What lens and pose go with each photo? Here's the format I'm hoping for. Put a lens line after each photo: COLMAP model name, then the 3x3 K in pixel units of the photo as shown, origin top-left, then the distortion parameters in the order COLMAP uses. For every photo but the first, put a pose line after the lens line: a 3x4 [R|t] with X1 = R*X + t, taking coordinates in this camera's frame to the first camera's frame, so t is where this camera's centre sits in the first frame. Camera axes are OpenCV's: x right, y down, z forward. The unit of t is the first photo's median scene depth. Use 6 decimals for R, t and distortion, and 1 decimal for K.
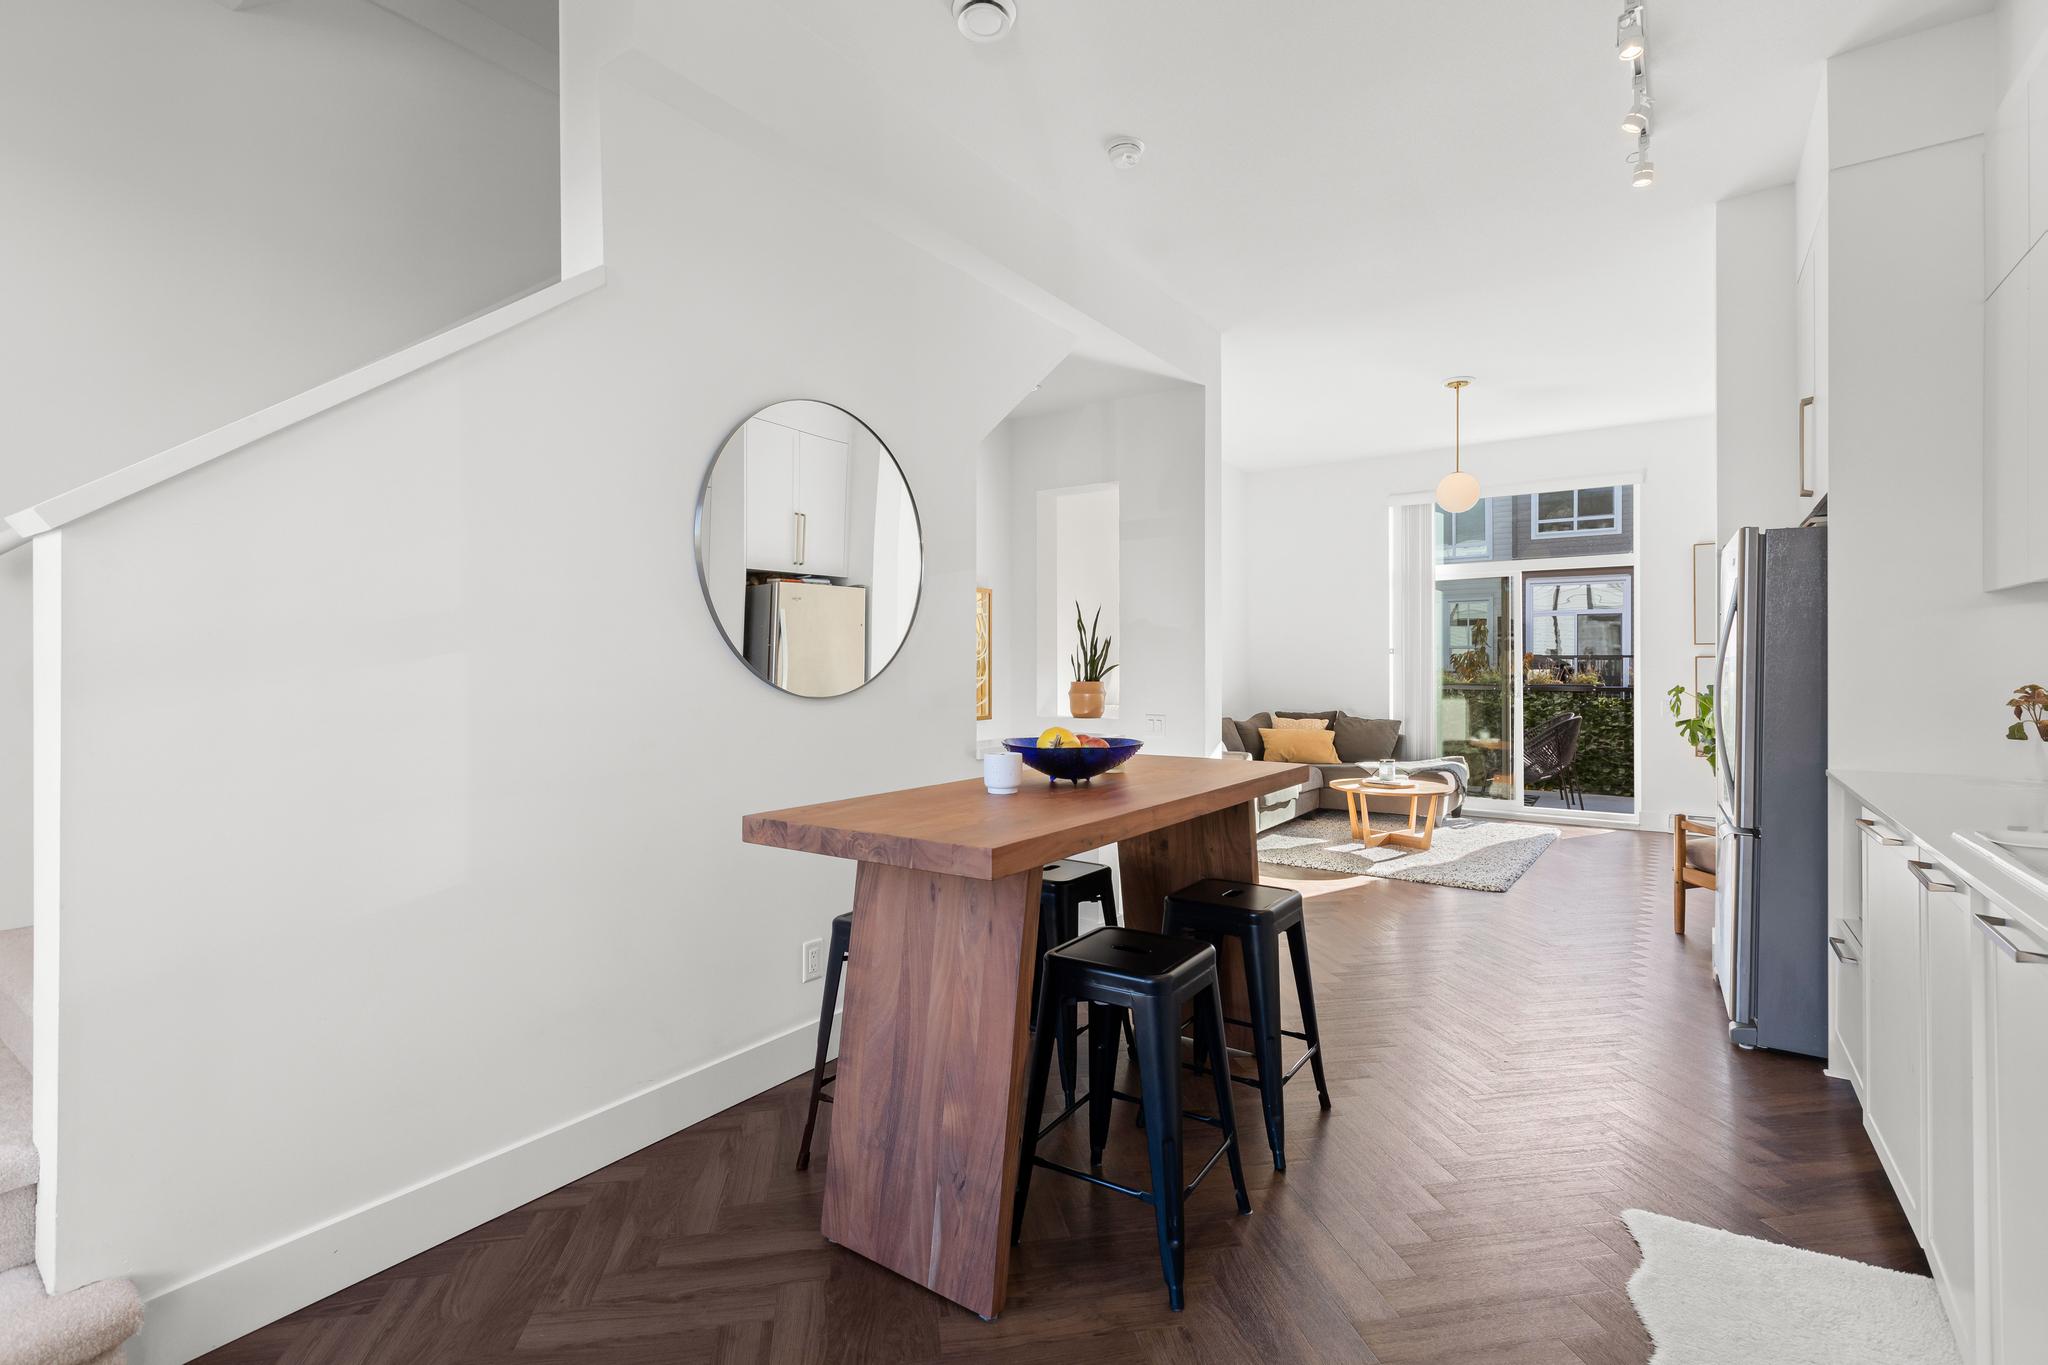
lens RADIAL K [[939.3, 0, 1024.9], [0, 939.3, 663.7], [0, 0, 1]] dist [0.000165, 0.000051]
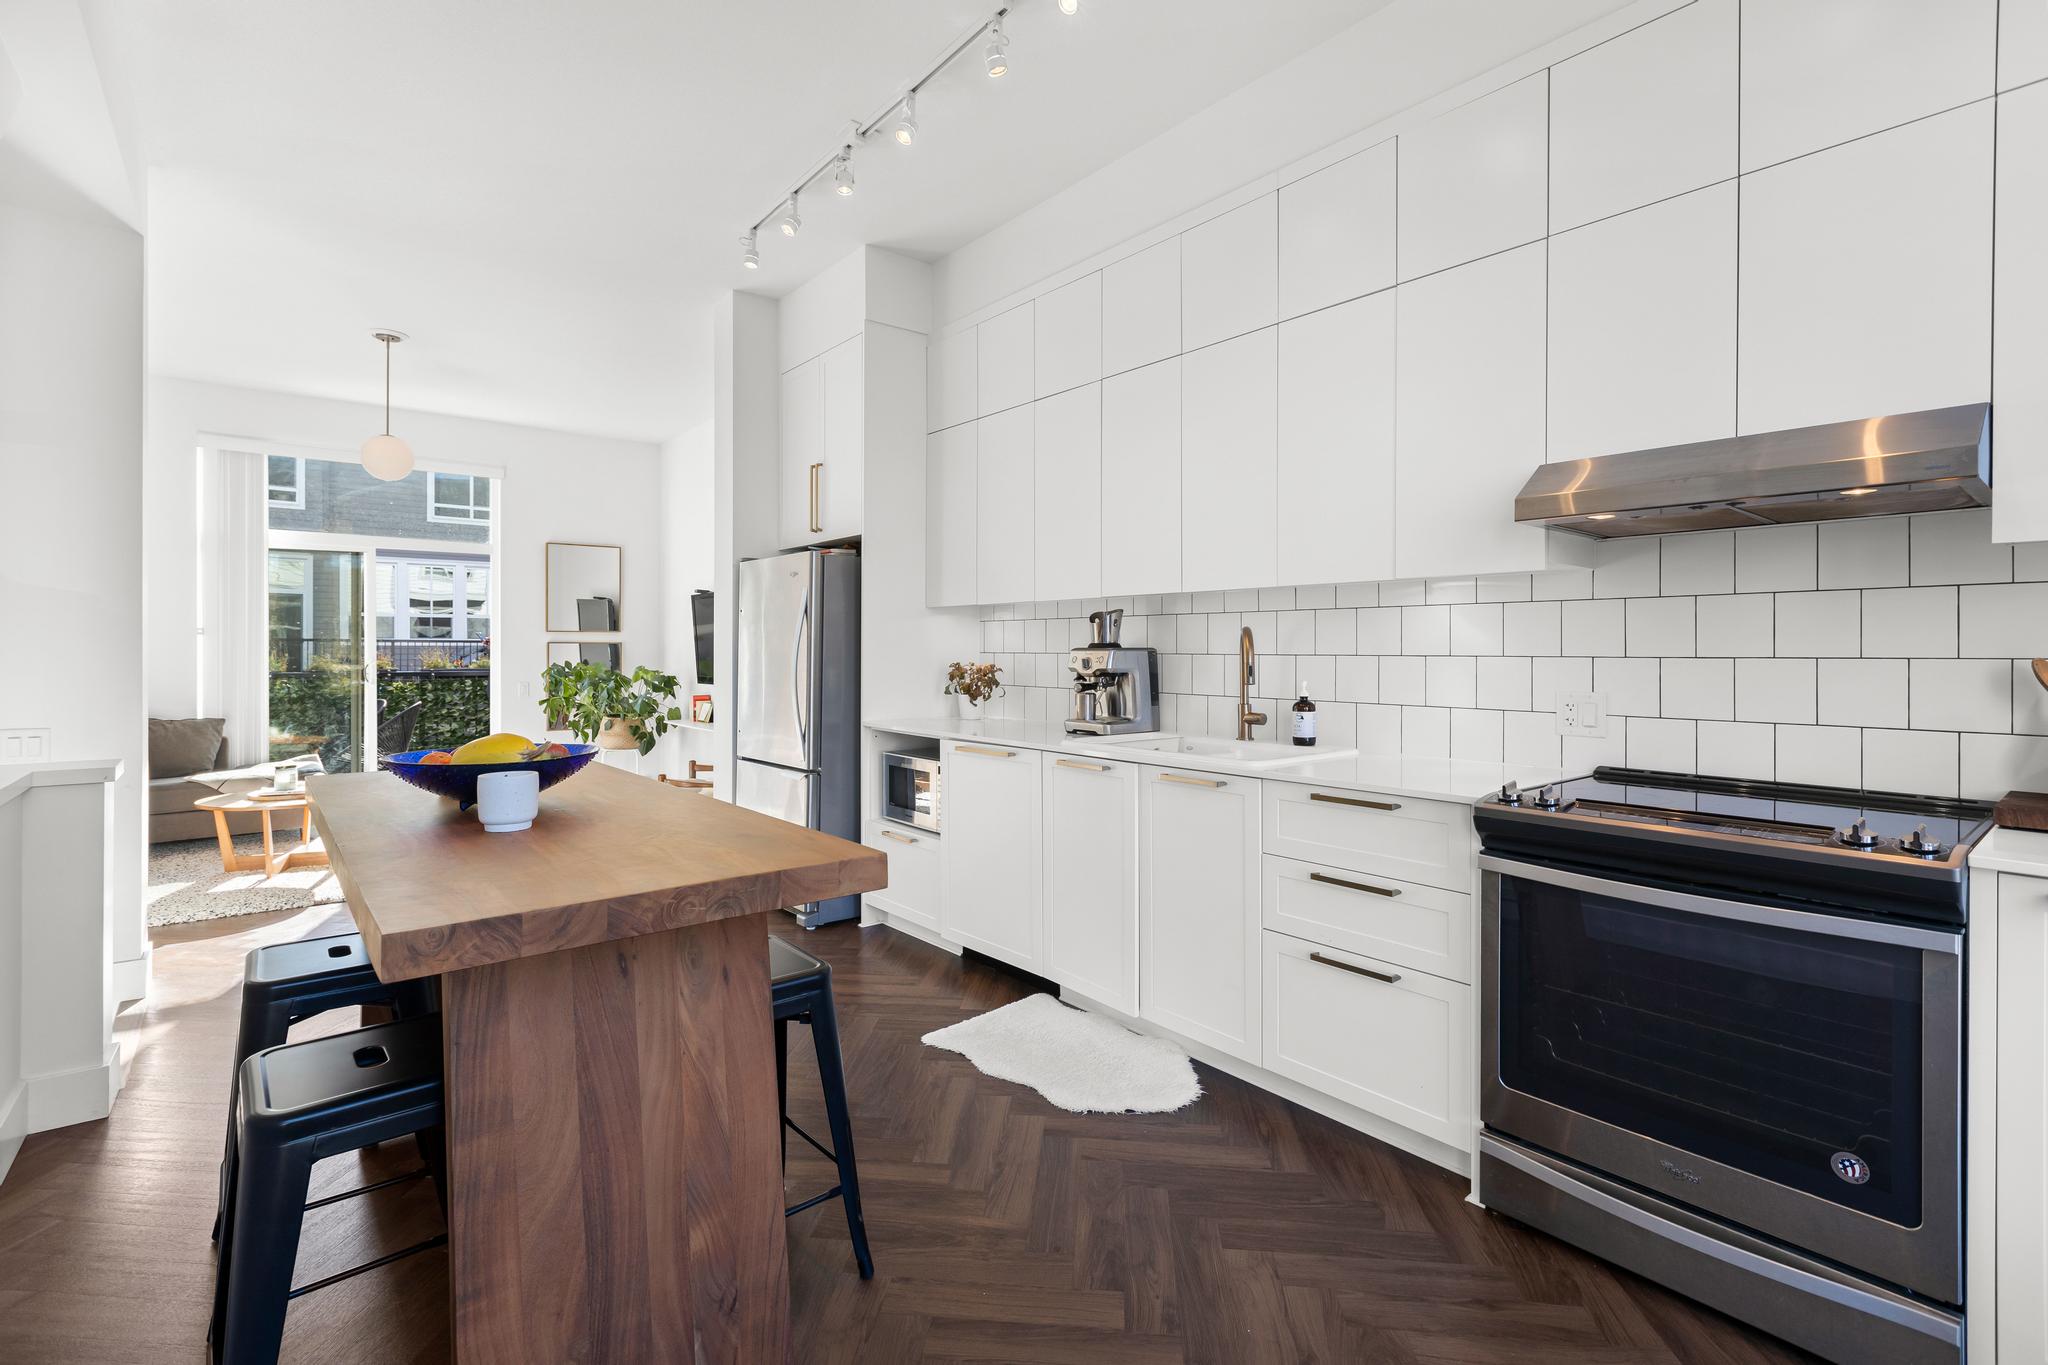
lens RADIAL K [[930.2, 0, 1024.7], [0, 930.2, 646.0], [0, 0, 1]] dist [0.001513, 0.000199]
pose [[0.269439, 0.004948, 0.963005, -0.181692], [-0.003285, 0.999986, -0.004219, -0.000059], [-0.963012, -0.002026, 0.269451, 0.130942]]
